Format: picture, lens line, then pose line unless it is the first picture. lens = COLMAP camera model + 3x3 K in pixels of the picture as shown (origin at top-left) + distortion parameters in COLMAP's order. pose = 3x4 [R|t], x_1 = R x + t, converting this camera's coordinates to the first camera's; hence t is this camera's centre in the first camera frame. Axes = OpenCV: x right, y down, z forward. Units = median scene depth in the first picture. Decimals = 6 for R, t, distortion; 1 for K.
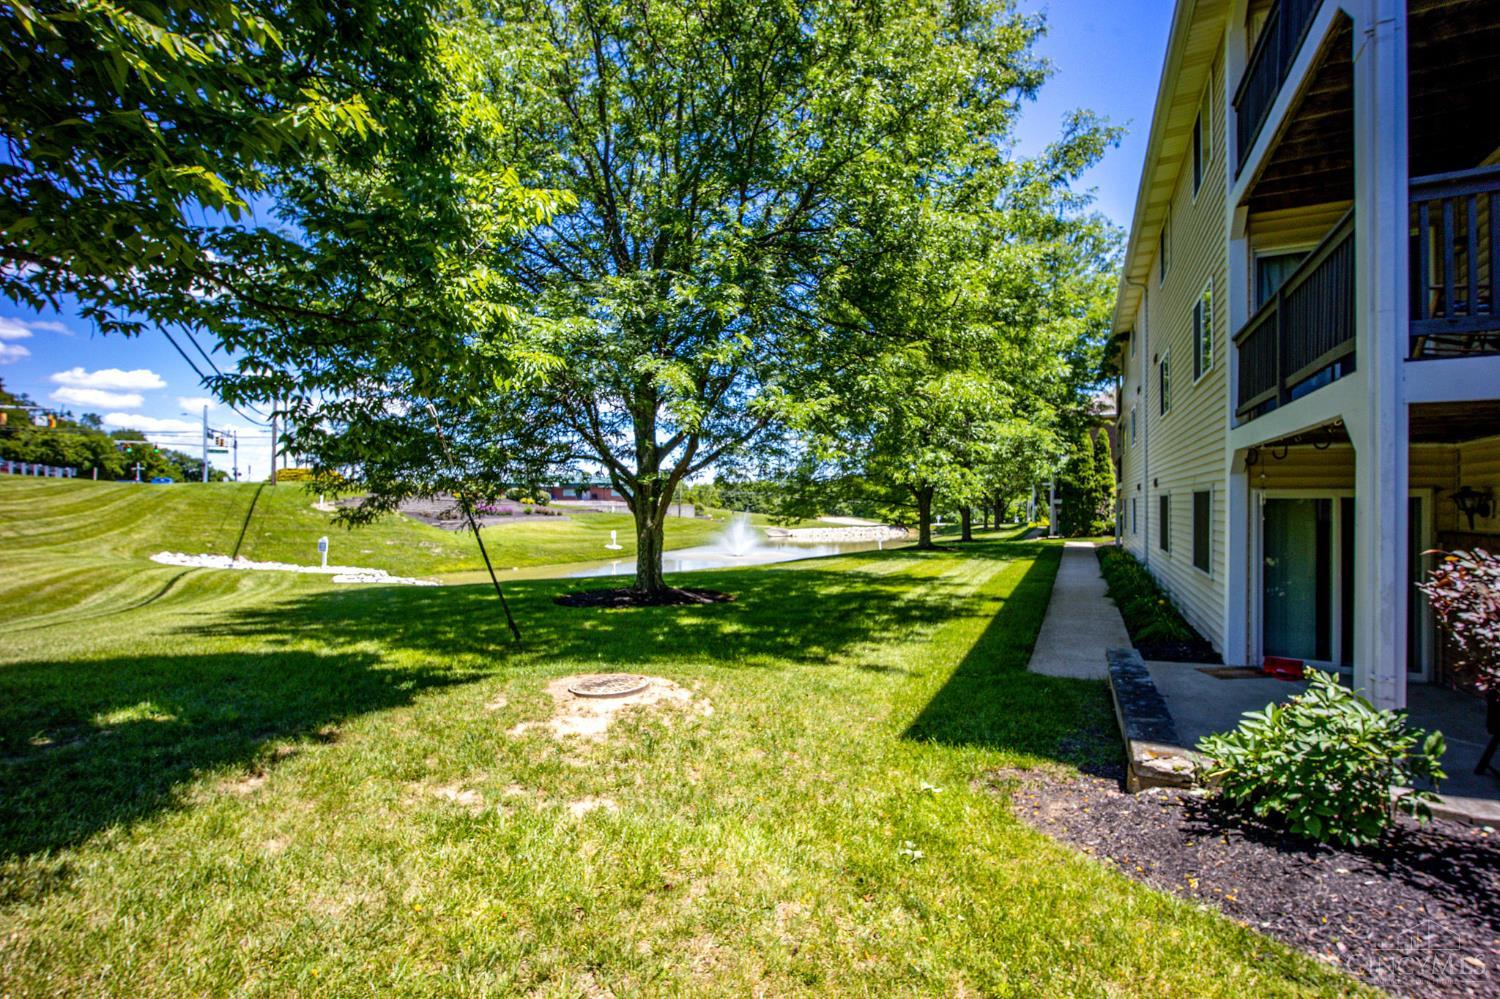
lens RADIAL K [[652.4, 0, 750.0], [0, 652.4, 499.5], [0, 0, 1]] dist [-0.016697, 0.004688]
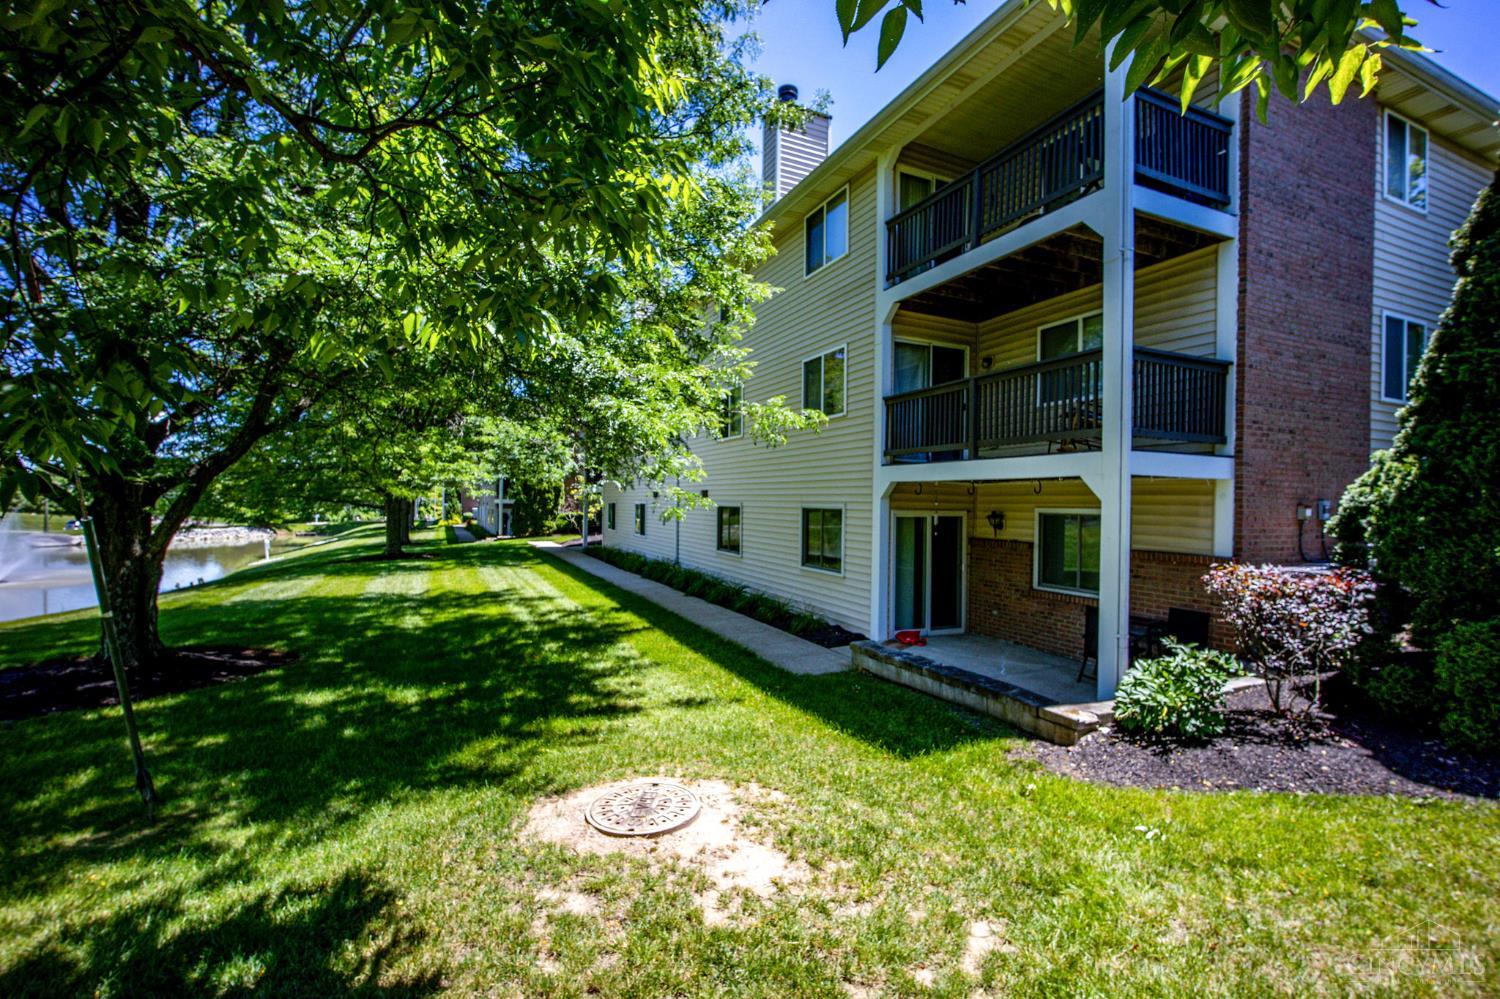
lens RADIAL K [[671.4, 0, 750.0], [0, 671.4, 499.5], [0, 0, 1]] dist [-0.013920, 0.000074]
pose [[0.626126, 0.009562, 0.779663, -0.781870], [-0.016121, 0.999870, 0.000684, -0.052048], [-0.779555, -0.012998, 0.626198, 0.517437]]
